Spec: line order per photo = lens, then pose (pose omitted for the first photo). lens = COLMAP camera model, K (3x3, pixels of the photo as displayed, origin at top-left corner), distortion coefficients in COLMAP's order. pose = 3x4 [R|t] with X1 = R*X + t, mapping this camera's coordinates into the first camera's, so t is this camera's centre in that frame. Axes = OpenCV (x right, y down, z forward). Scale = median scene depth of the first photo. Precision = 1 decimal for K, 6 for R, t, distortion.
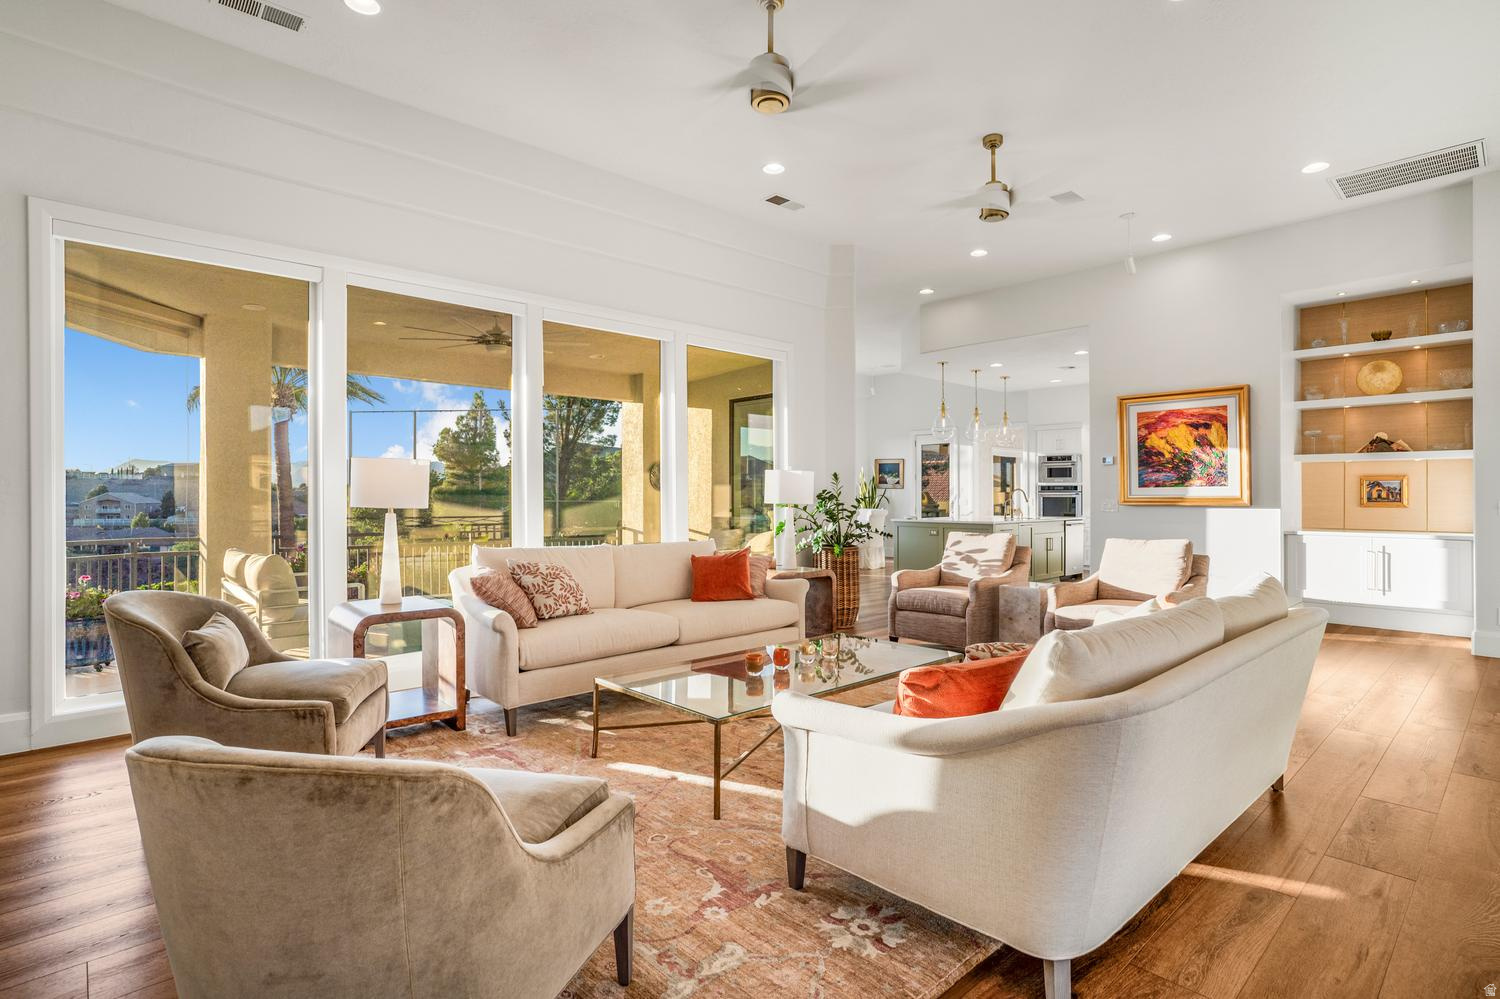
lens RADIAL K [[762.6, 0, 750.5], [0, 762.6, 499.3], [0, 0, 1]] dist [-0.000305, -0.000010]
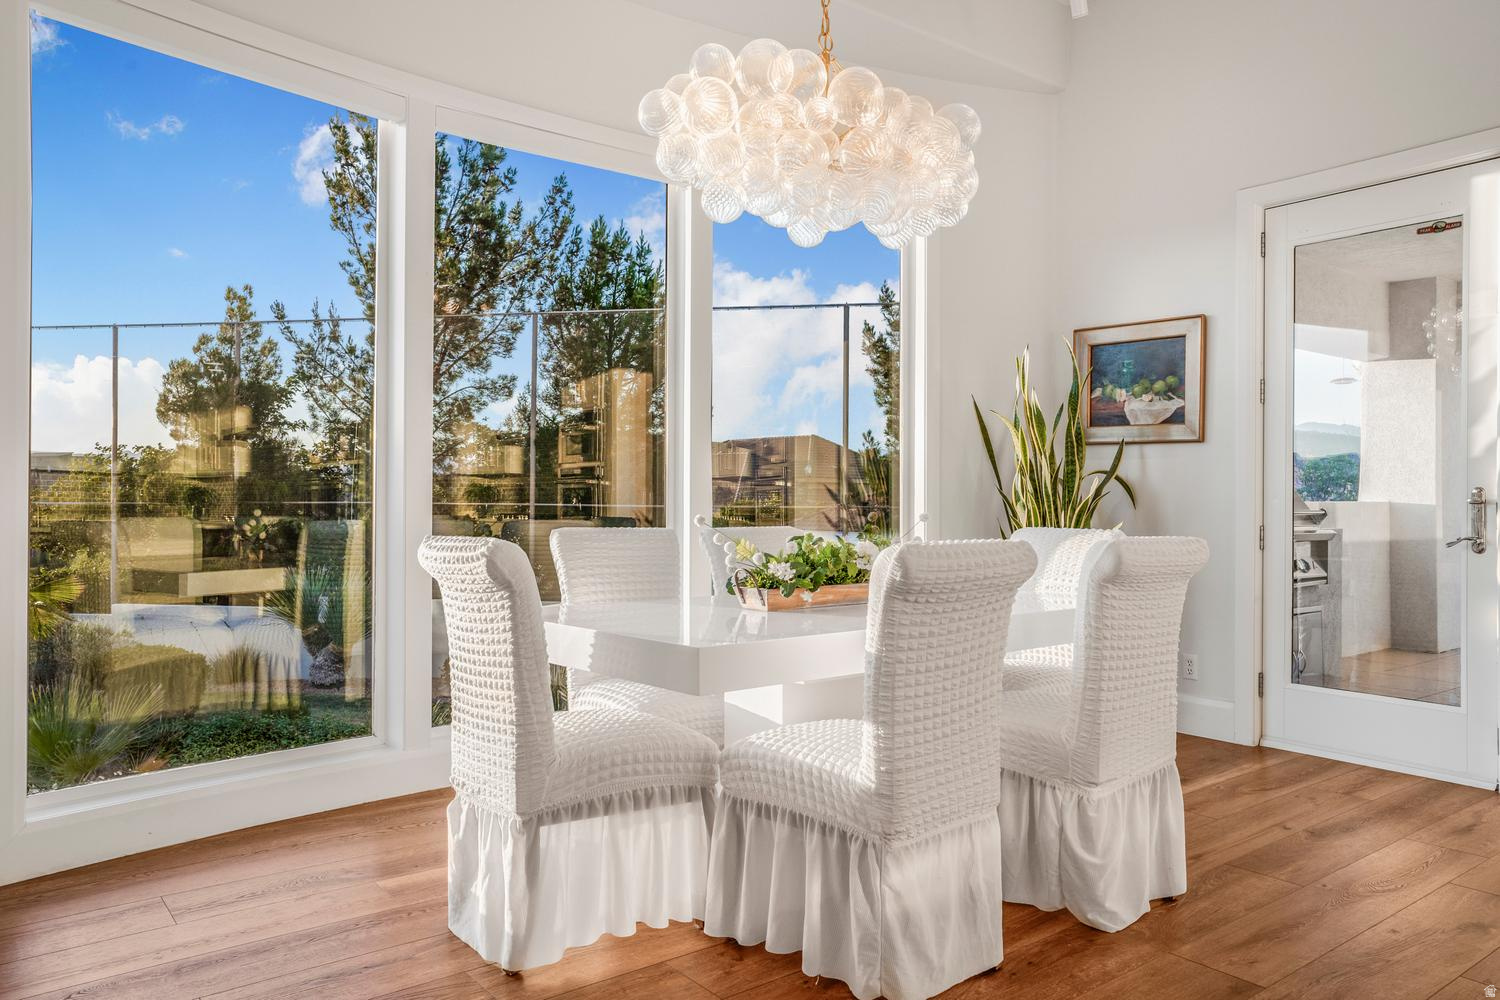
lens RADIAL K [[1041.0, 0, 750.9], [0, 1041.0, 502.1], [0, 0, 1]] dist [0.009211, 0.002189]
pose [[0.996193, 0.005624, -0.086995, 0.090716], [-0.005904, 0.999978, -0.002956, 0.005027], [0.086977, 0.003458, 0.996204, 0.662845]]
